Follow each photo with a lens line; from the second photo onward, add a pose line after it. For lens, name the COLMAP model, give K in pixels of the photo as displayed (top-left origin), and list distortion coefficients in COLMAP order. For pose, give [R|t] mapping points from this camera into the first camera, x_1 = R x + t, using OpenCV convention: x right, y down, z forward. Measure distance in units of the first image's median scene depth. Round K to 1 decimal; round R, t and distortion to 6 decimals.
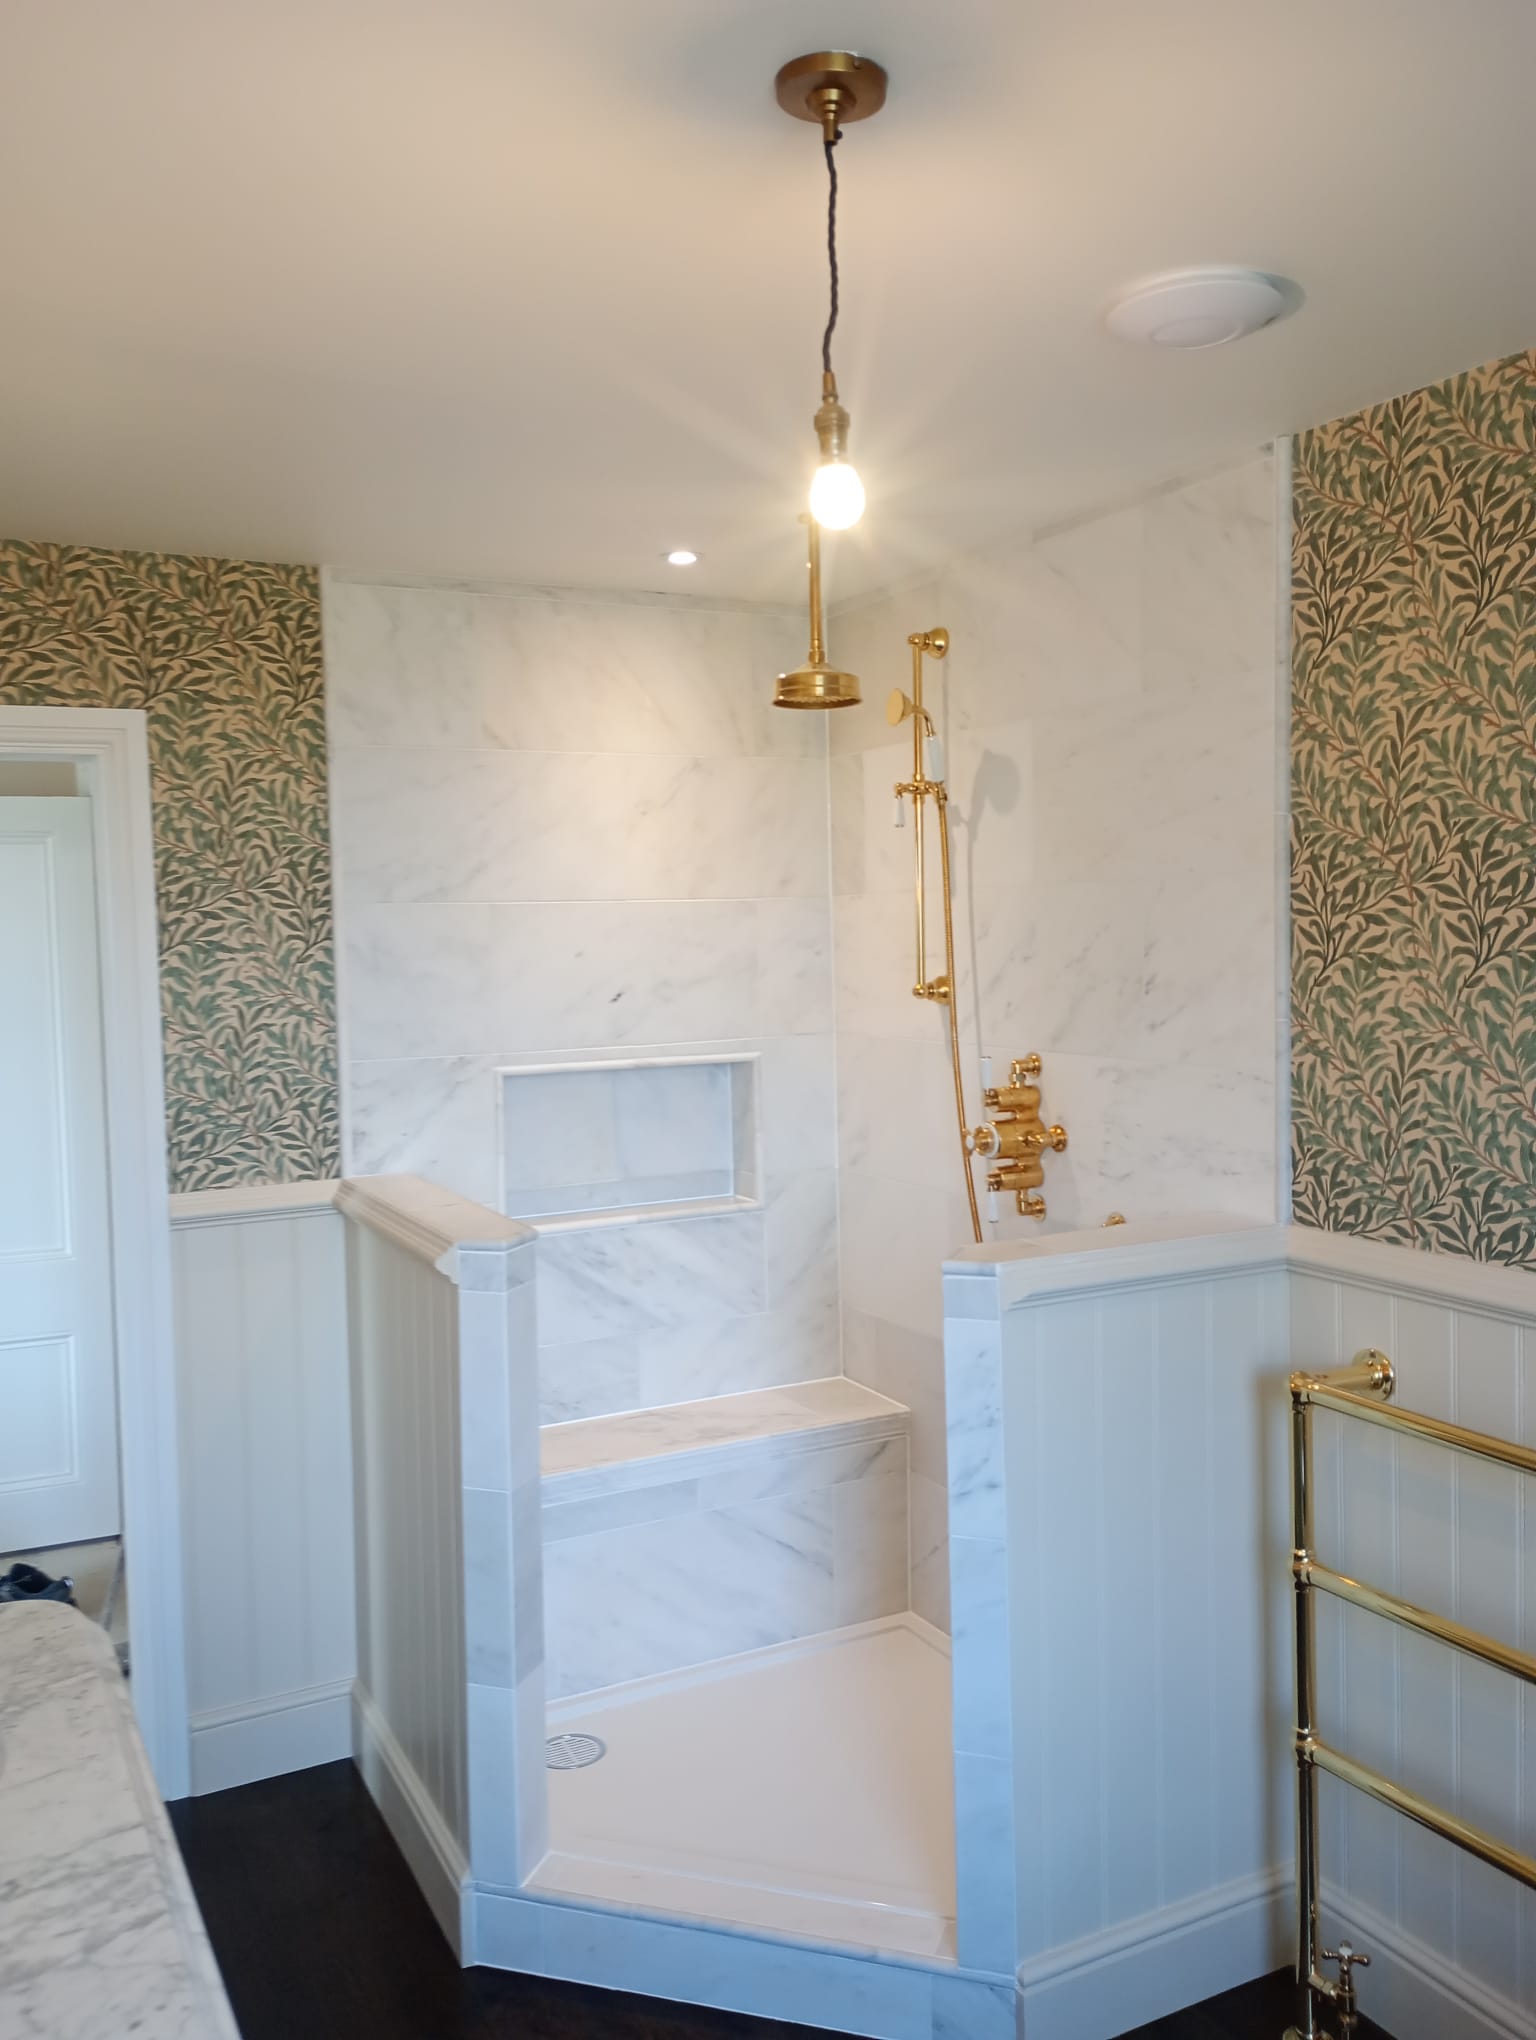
lens RADIAL K [[1652.2, 0, 789.3], [0, 1652.2, 981.9], [0, 0, 1]] dist [0.086172, -0.106377]
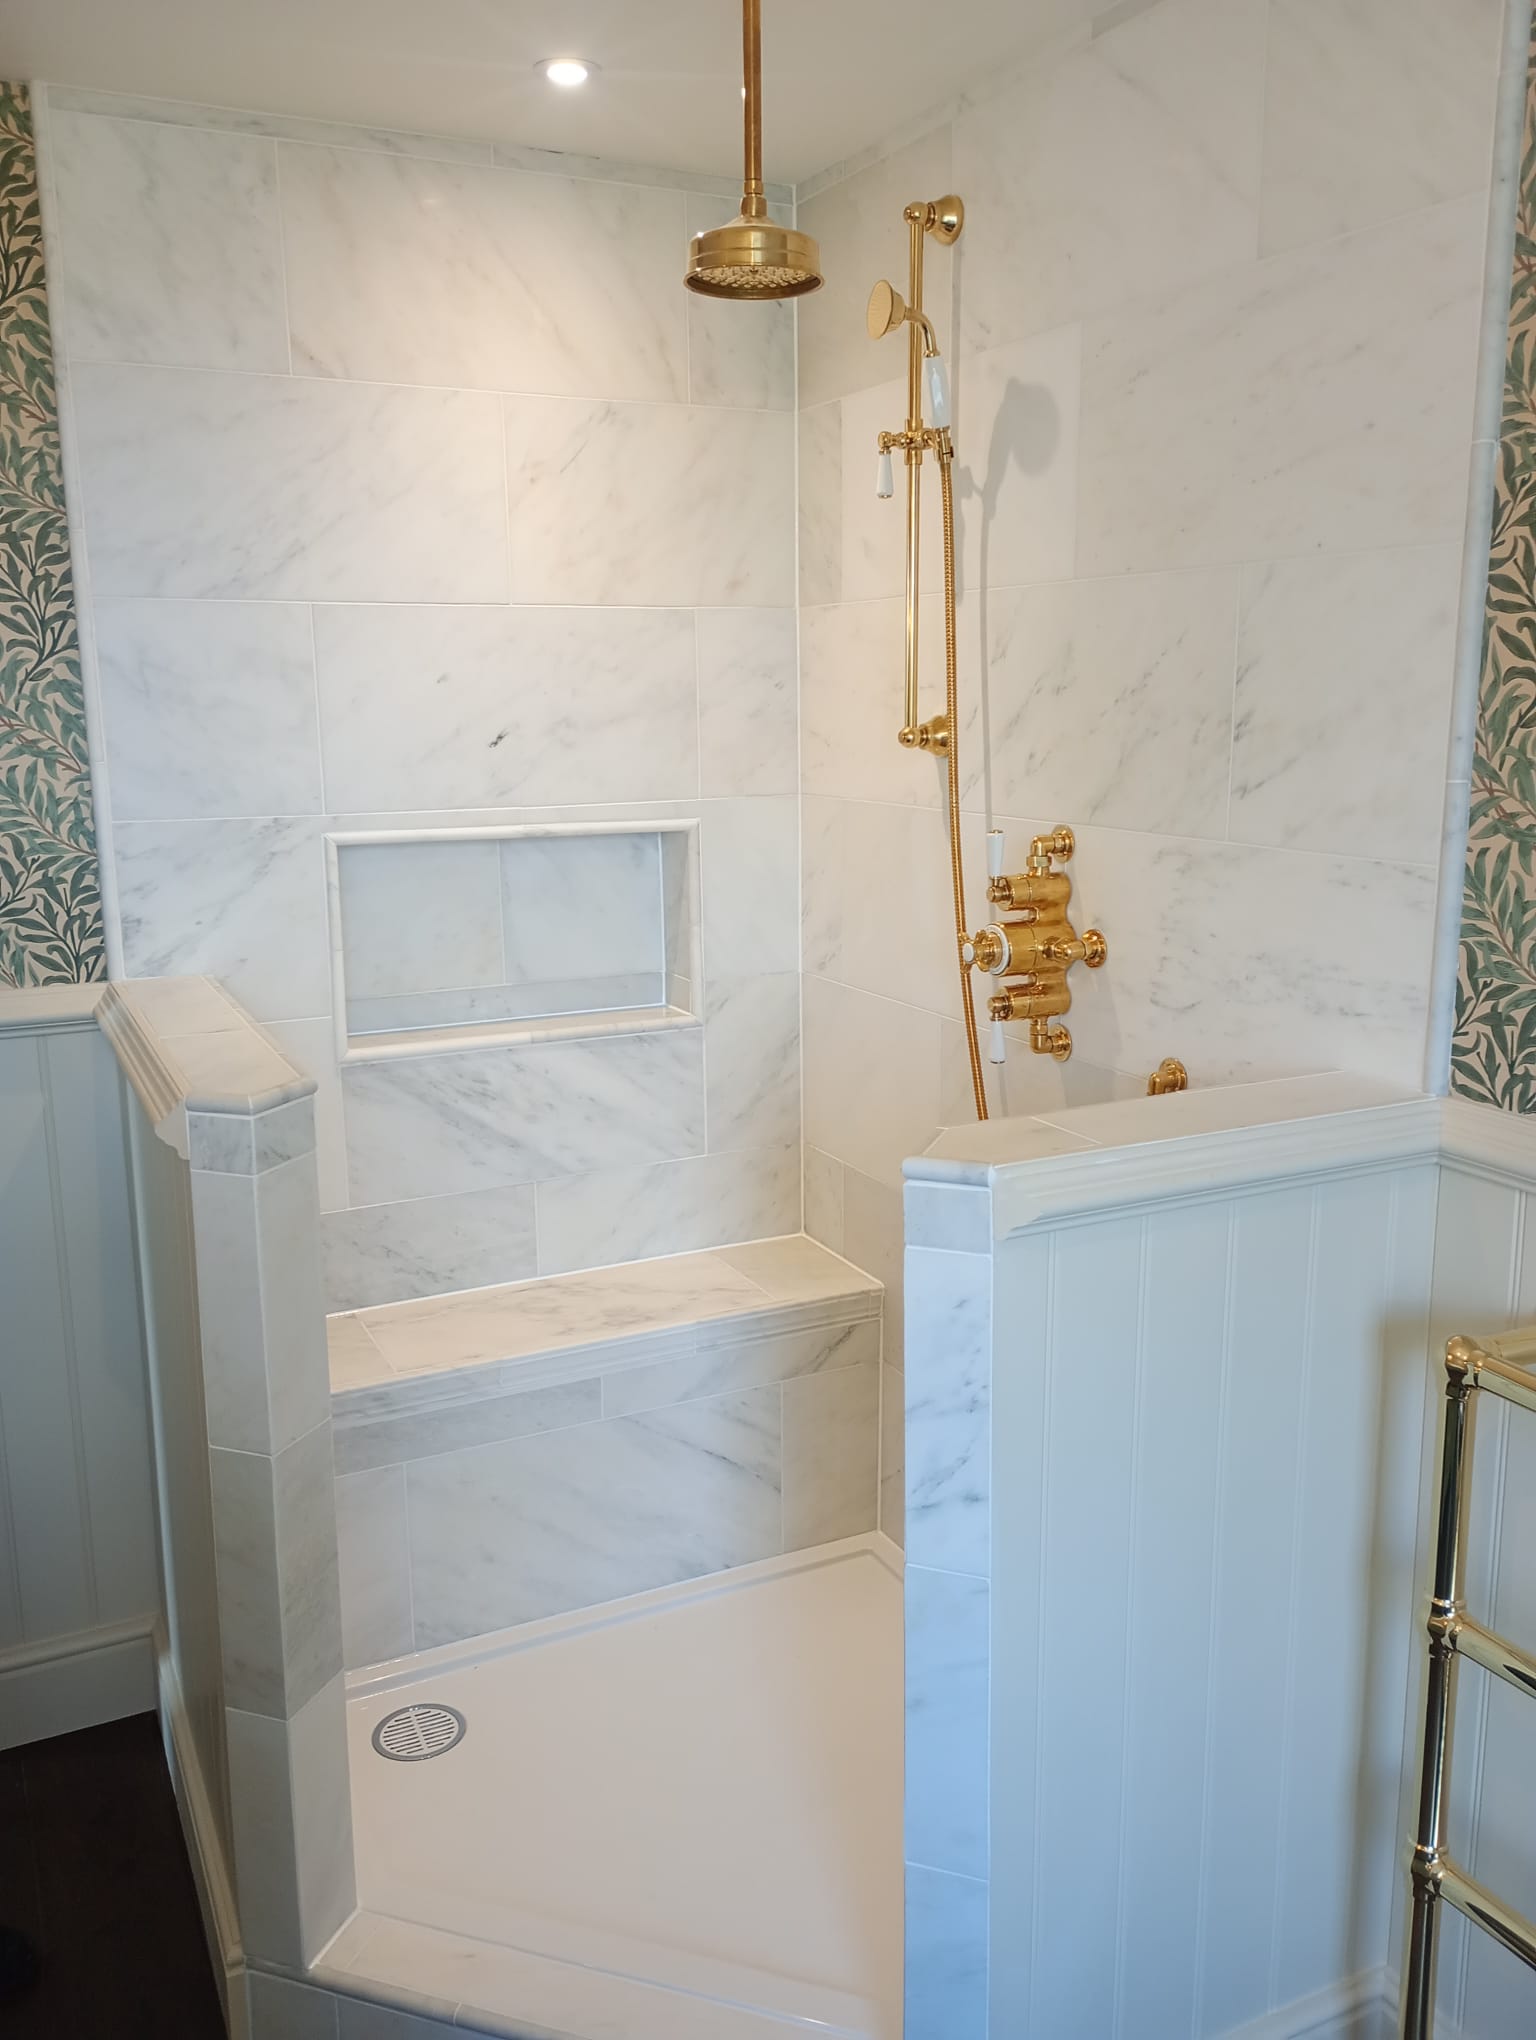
lens RADIAL K [[1652.2, 0, 789.3], [0, 1652.2, 981.9], [0, 0, 1]] dist [0.086172, -0.106377]
pose [[0.999730, 0.016384, -0.016466, 0.042041], [-0.013841, 0.989455, 0.144177, 0.008134], [0.018655, -0.143910, 0.989415, 0.280096]]
